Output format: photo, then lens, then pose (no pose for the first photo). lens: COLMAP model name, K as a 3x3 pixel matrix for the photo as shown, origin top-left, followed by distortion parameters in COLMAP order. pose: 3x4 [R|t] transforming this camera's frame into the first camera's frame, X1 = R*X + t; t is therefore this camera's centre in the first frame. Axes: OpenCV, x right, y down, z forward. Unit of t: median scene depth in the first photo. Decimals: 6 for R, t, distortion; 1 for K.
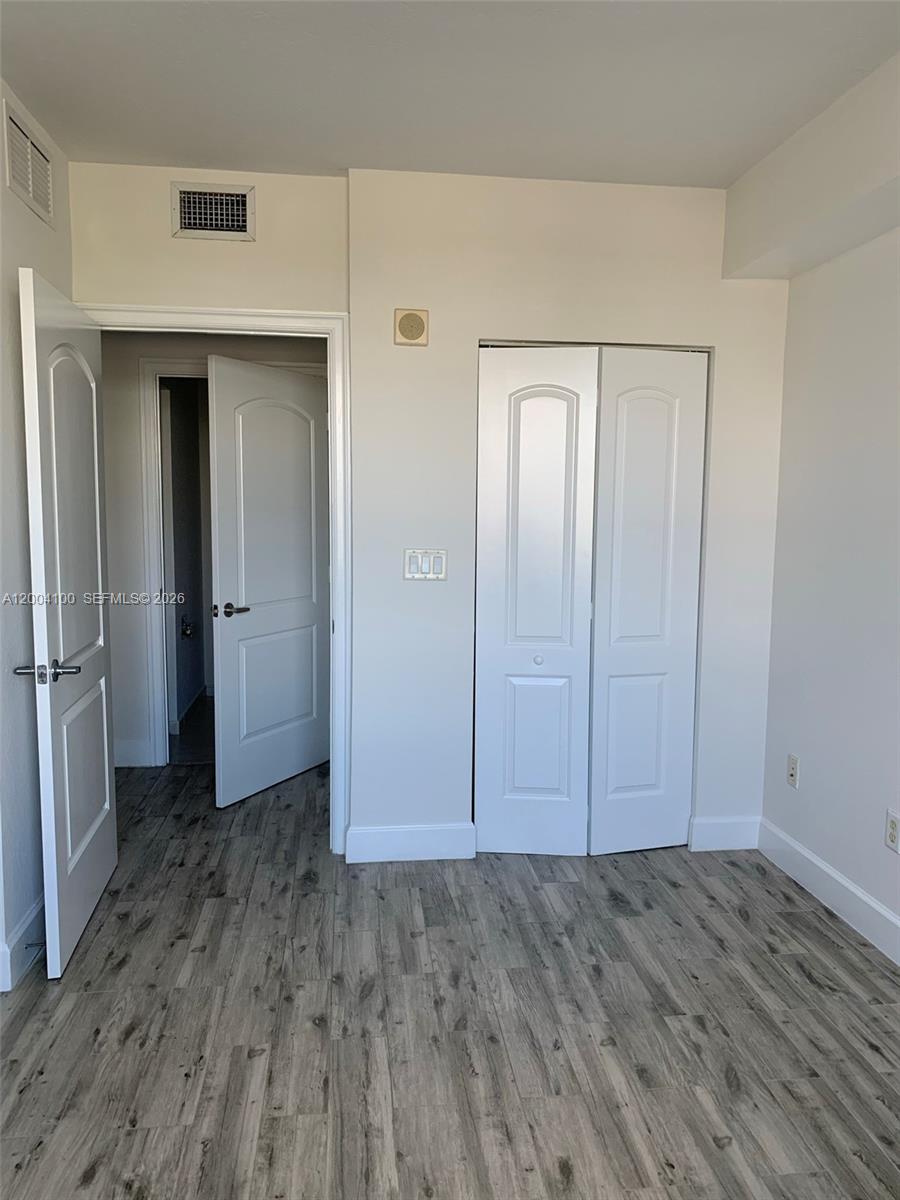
lens RADIAL K [[923.9, 0, 461.4], [0, 923.9, 598.8], [0, 0, 1]] dist [0.017264, -0.013105]
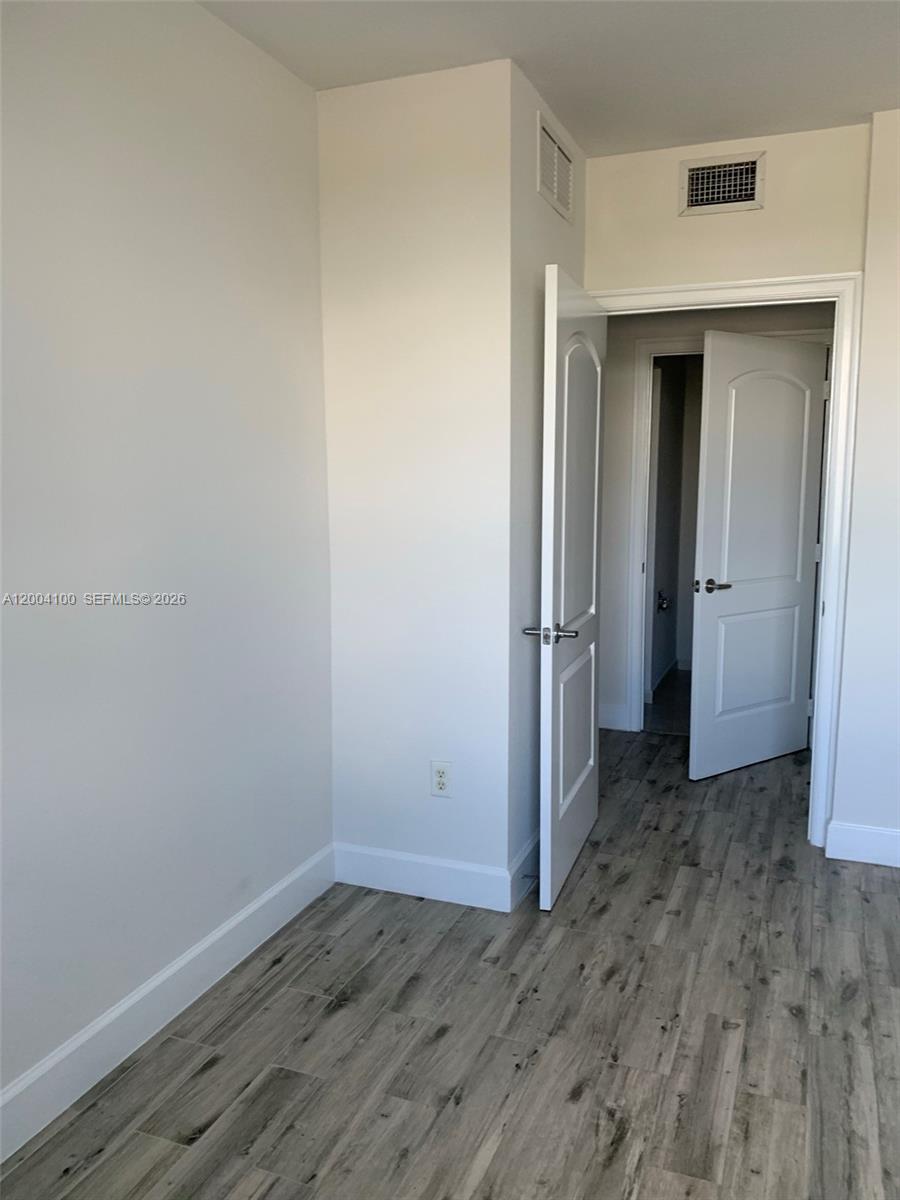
lens RADIAL K [[923.9, 0, 463.2], [0, 923.9, 600.8], [0, 0, 1]] dist [0.017264, -0.013105]
pose [[0.881039, 0.053039, -0.470060, -0.023208], [-0.040270, 0.998497, 0.037185, 0.002632], [0.471326, -0.013832, 0.881851, -0.015586]]
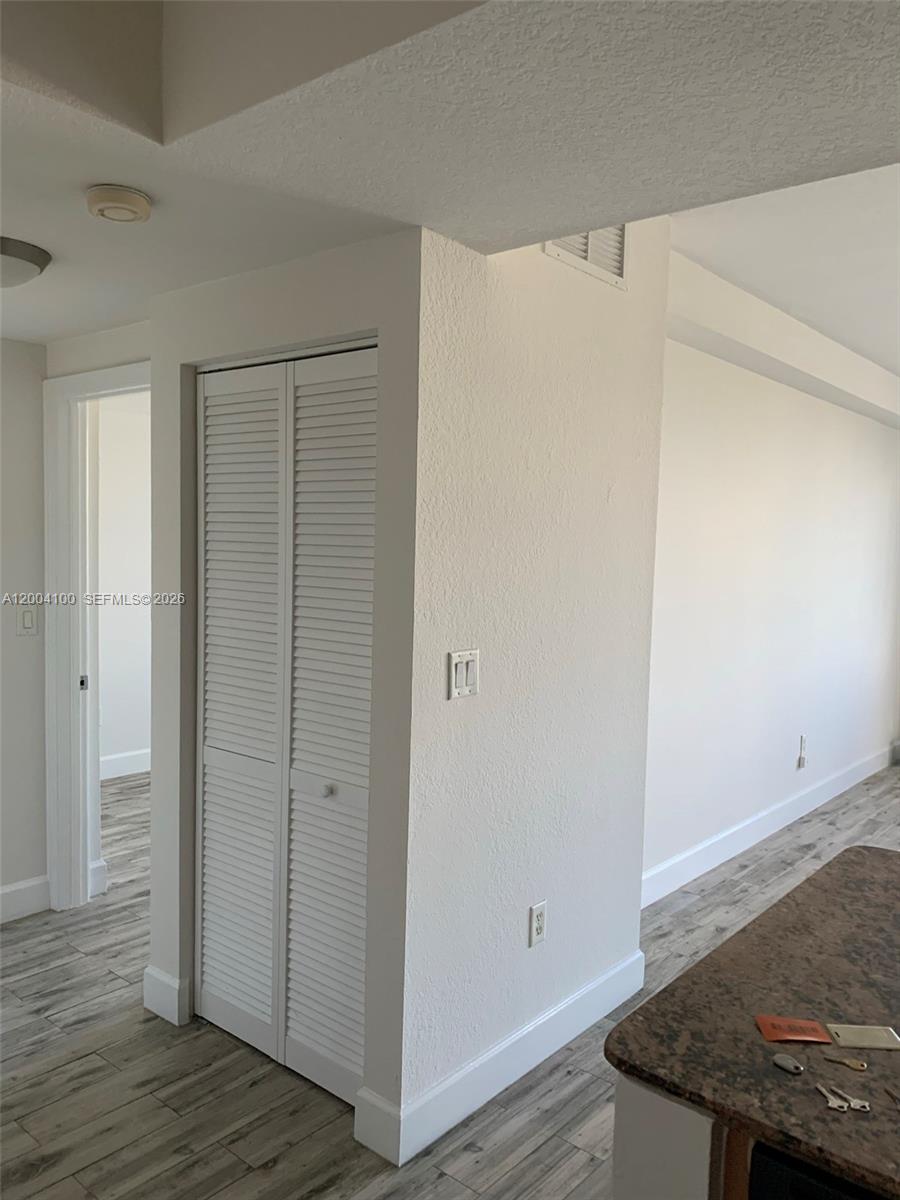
lens RADIAL K [[923.9, 0, 460.0], [0, 923.9, 608.1], [0, 0, 1]] dist [0.017264, -0.013105]
pose [[-0.682559, -0.080496, 0.726384, -1.434764], [0.045114, 0.987379, 0.151811, -0.233733], [-0.729437, 0.136390, -0.670313, 1.685384]]
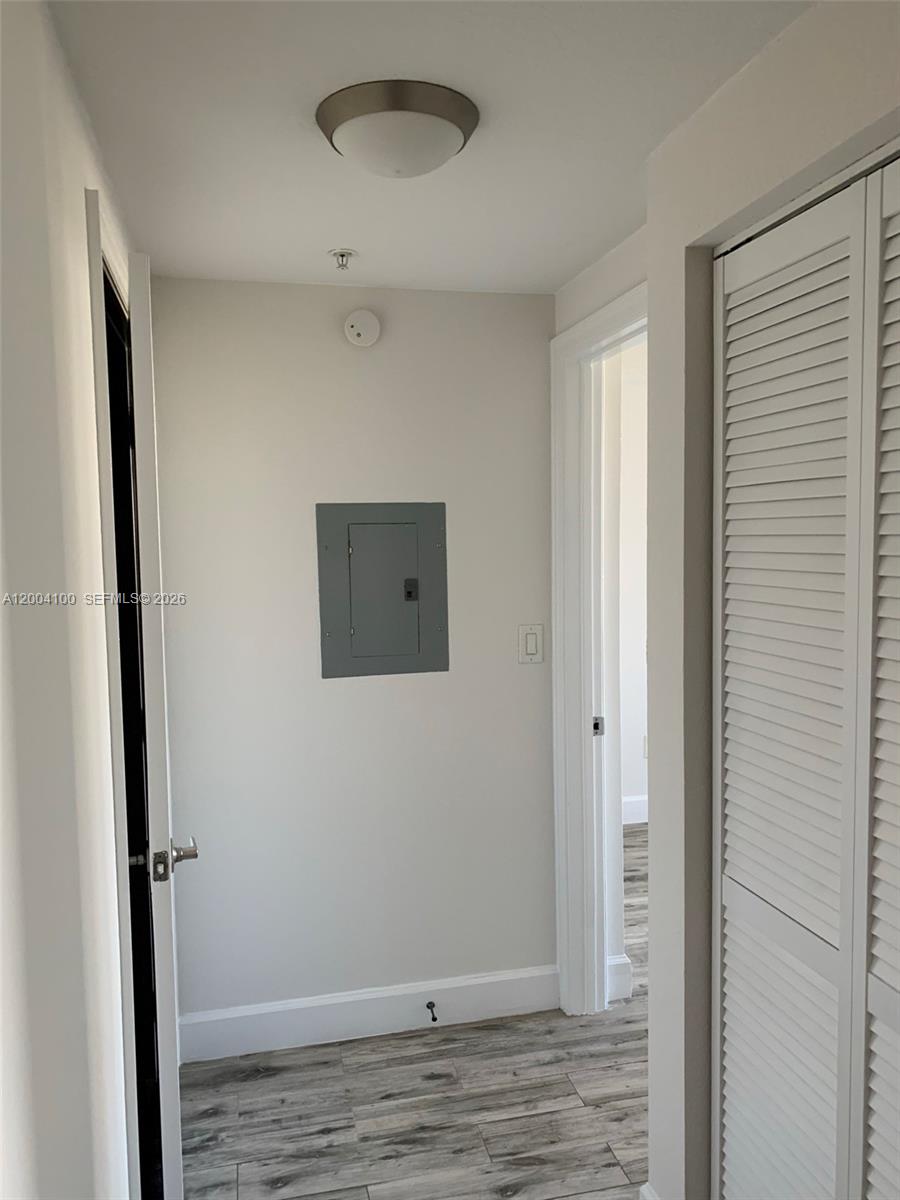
lens RADIAL K [[923.9, 0, 452.6], [0, 923.9, 606.4], [0, 0, 1]] dist [0.017264, -0.013105]
pose [[-0.108470, -0.084413, 0.990509, -1.110068], [0.120578, 0.987914, 0.097396, -0.202512], [-0.986760, 0.129998, -0.096981, 1.455687]]
